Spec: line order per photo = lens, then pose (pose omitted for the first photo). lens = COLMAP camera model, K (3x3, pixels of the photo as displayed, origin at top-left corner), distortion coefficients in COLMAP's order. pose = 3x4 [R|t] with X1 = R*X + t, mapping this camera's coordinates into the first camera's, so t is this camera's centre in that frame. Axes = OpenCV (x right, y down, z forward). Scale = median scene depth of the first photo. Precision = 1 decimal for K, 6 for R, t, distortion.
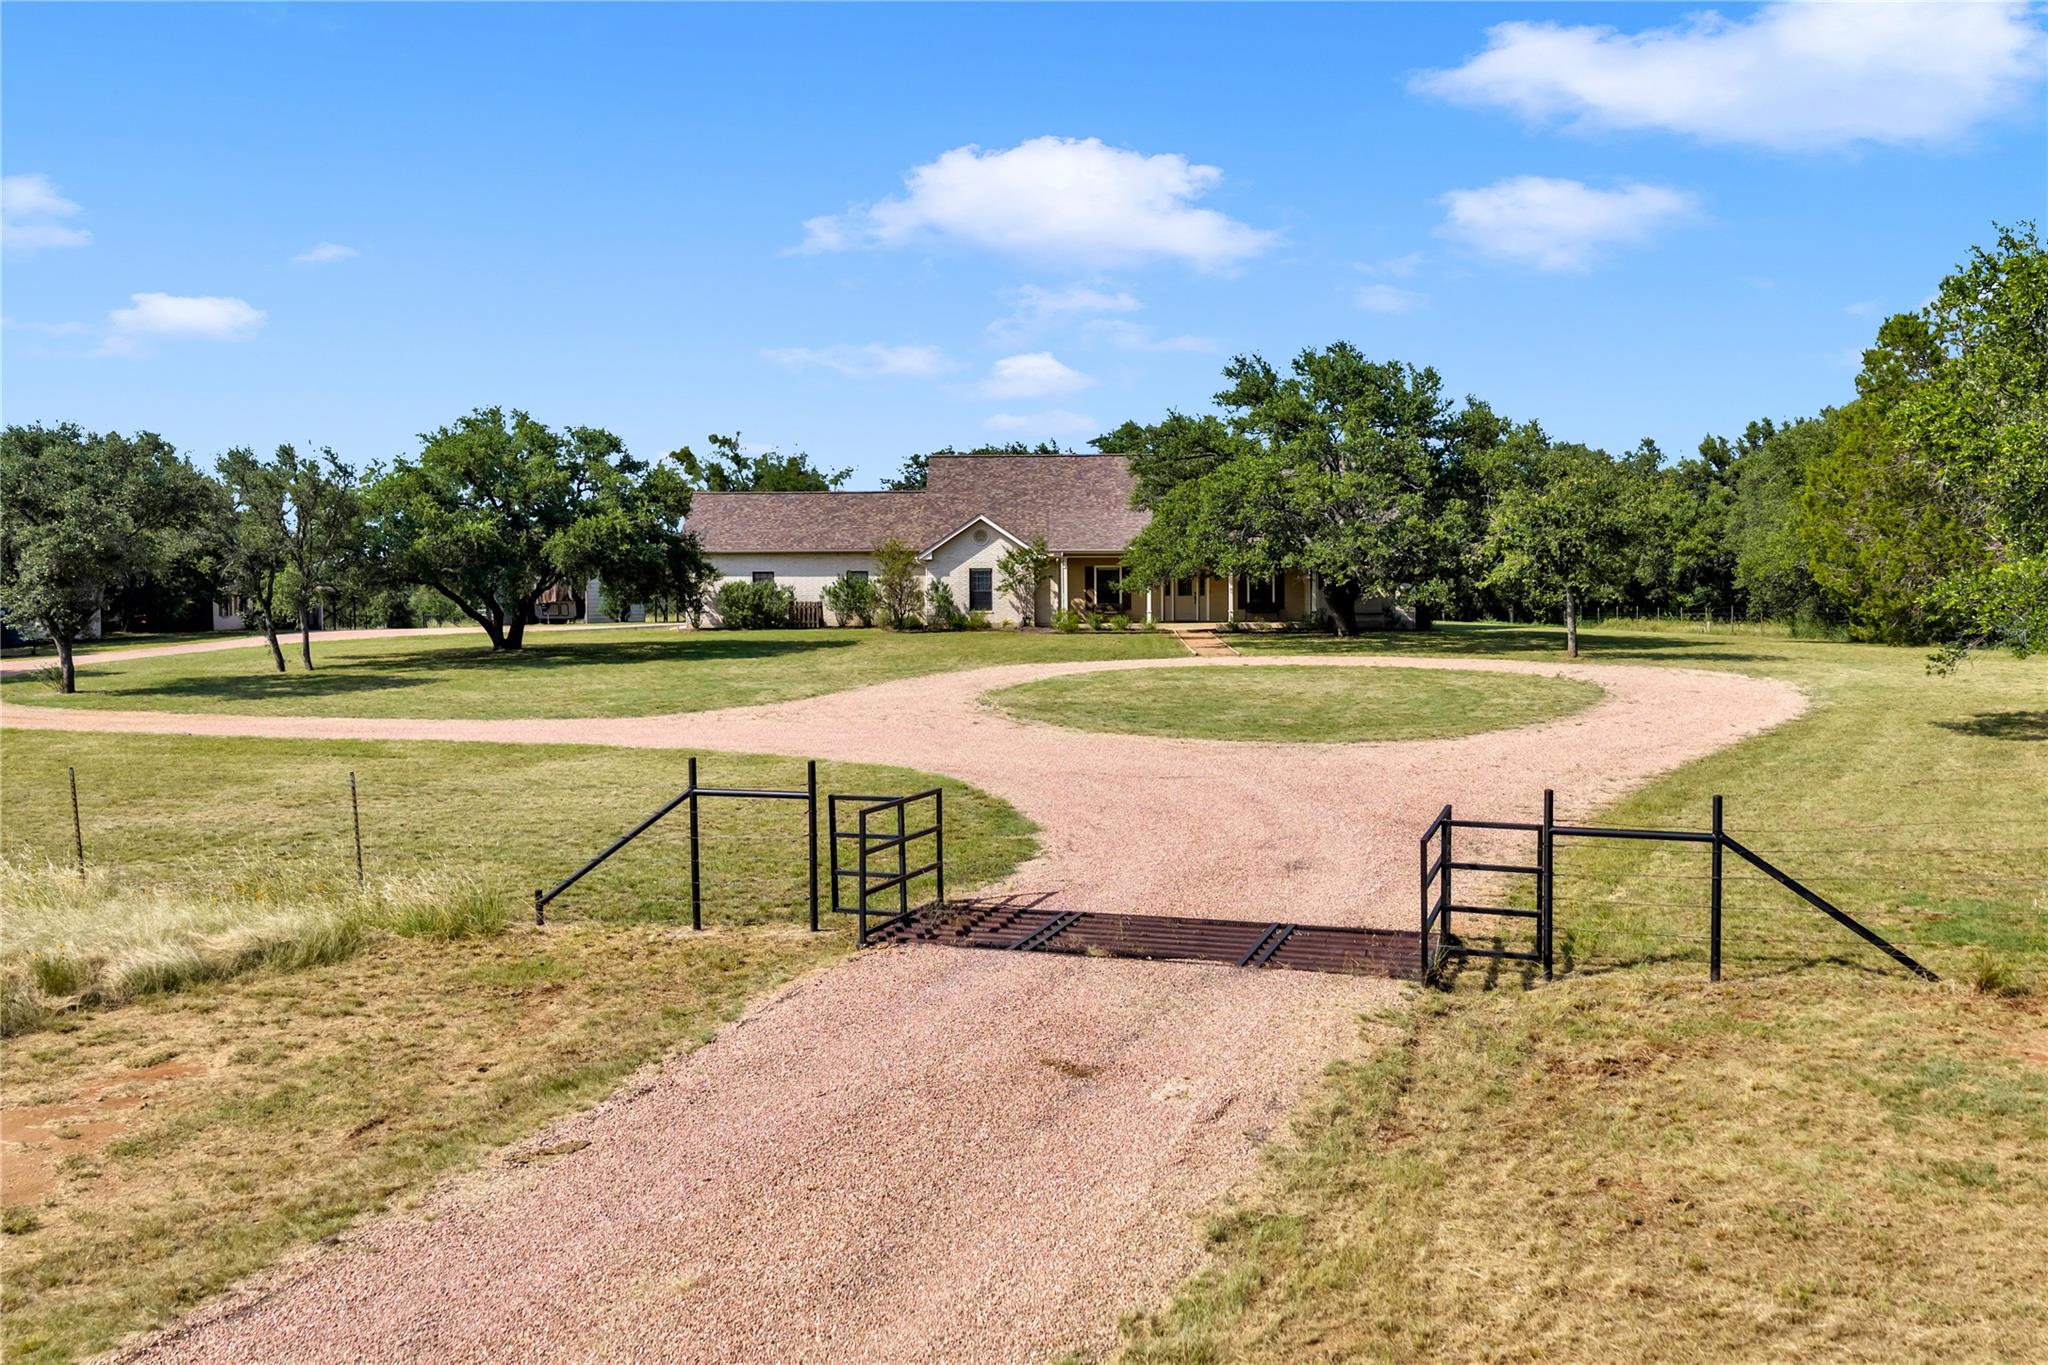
lens RADIAL K [[1700.6, 0, 1024.0], [0, 1700.6, 682.5], [0, 0, 1]] dist [0.010467, -0.002565]
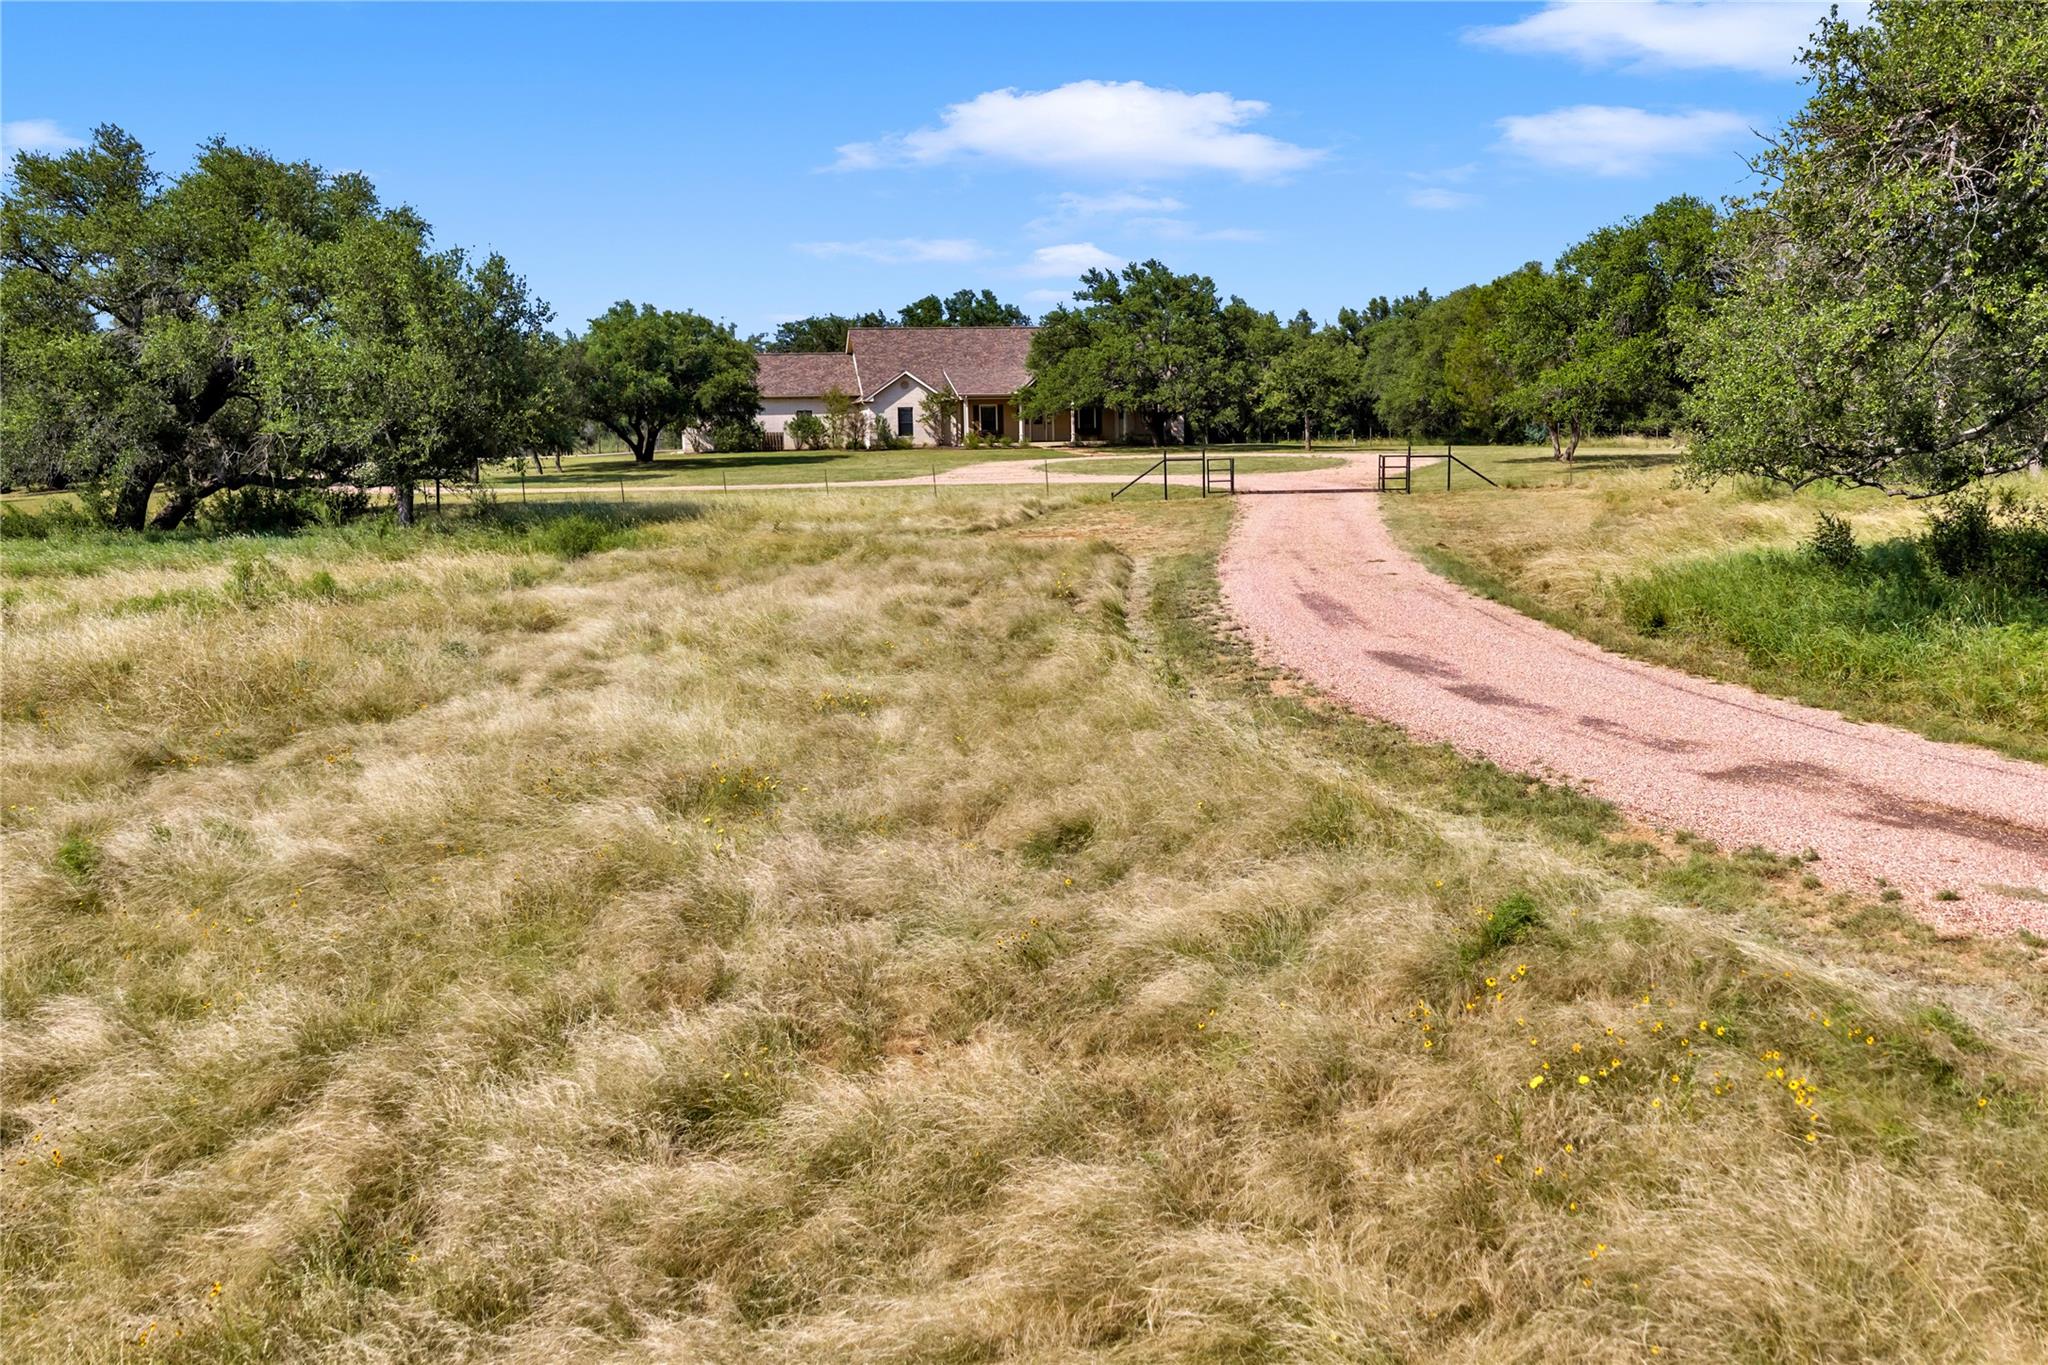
lens RADIAL K [[1635.4, 0, 1024.0], [0, 1635.4, 682.5], [0, 0, 1]] dist [0.013477, 0.000404]
pose [[0.976685, -0.045911, 0.209710, -0.237045], [0.025994, 0.994968, 0.096762, 0.036889], [-0.213097, -0.089054, 0.972964, -0.437631]]
